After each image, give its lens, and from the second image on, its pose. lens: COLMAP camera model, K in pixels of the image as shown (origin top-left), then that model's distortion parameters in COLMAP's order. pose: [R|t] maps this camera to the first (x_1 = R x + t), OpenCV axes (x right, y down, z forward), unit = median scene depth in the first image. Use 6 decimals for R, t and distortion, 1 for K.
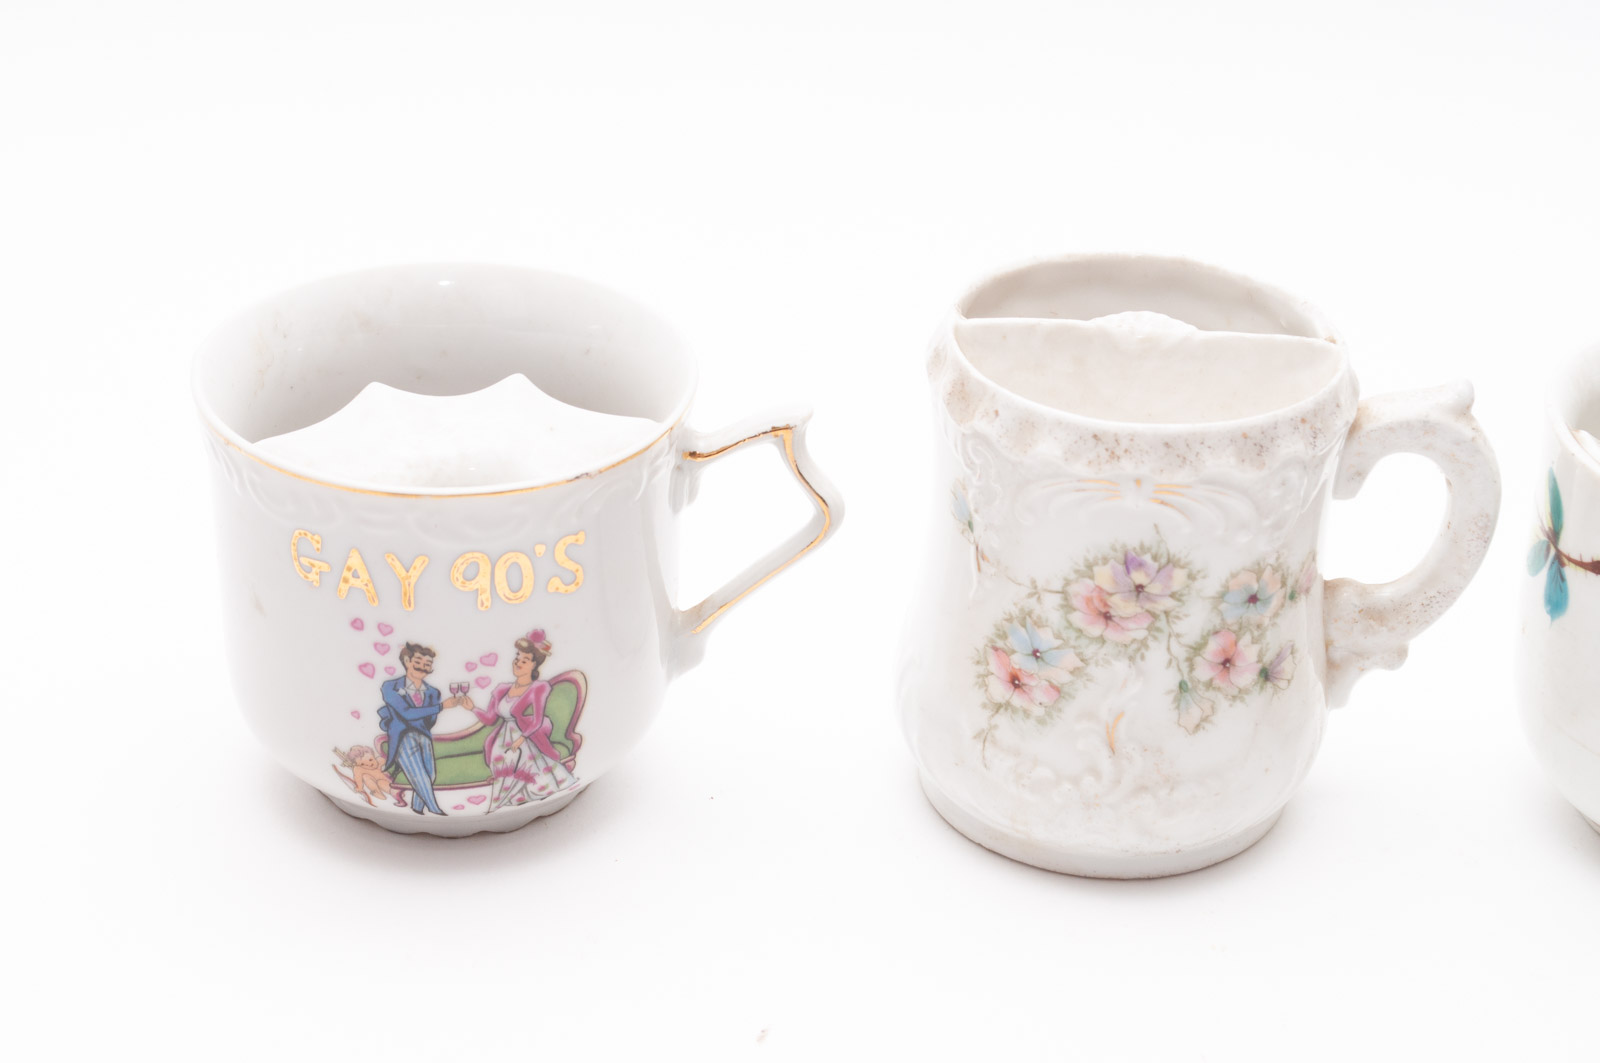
lens RADIAL K [[3554.8, 0, 801.5], [0, 3554.8, 530.9], [0, 0, 1]] dist [0.126747, 0.000000]
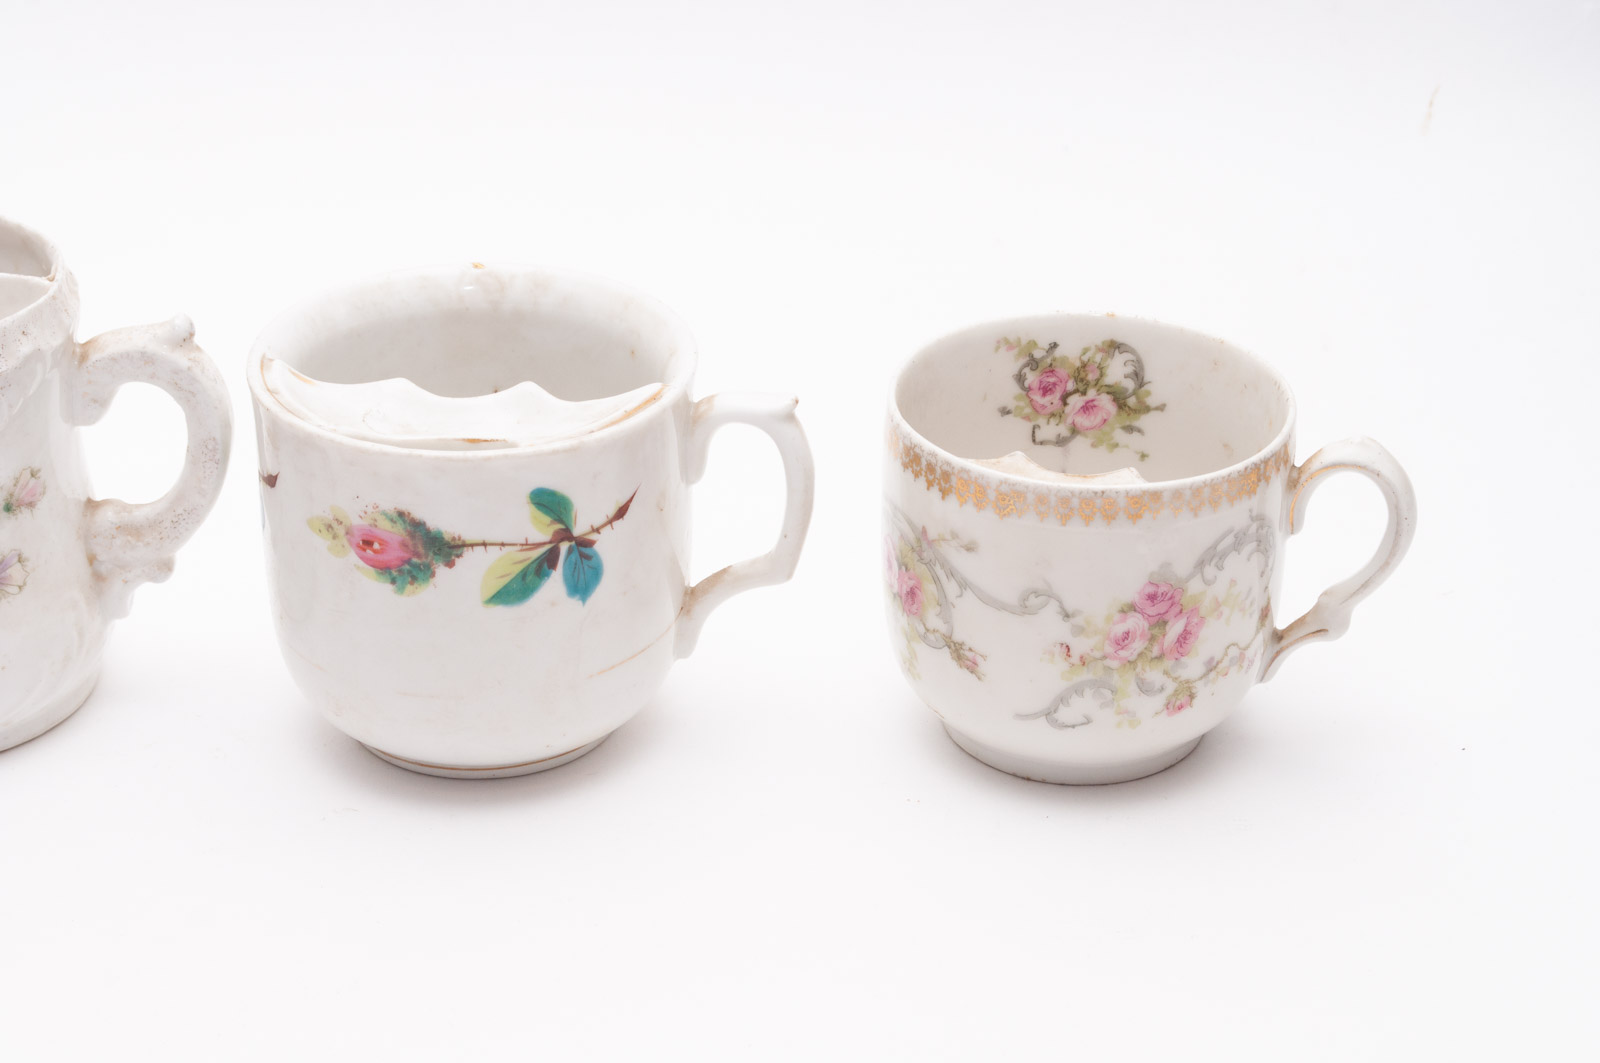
lens RADIAL K [[3554.8, 0, 800.5], [0, 3554.8, 532.4], [0, 0, 1]] dist [0.126747, 0.000000]
pose [[0.920839, -0.001746, -0.389939, 0.776367], [-0.002447, 0.999944, -0.010257, 0.034652], [0.389935, 0.010399, 0.920784, 0.073145]]
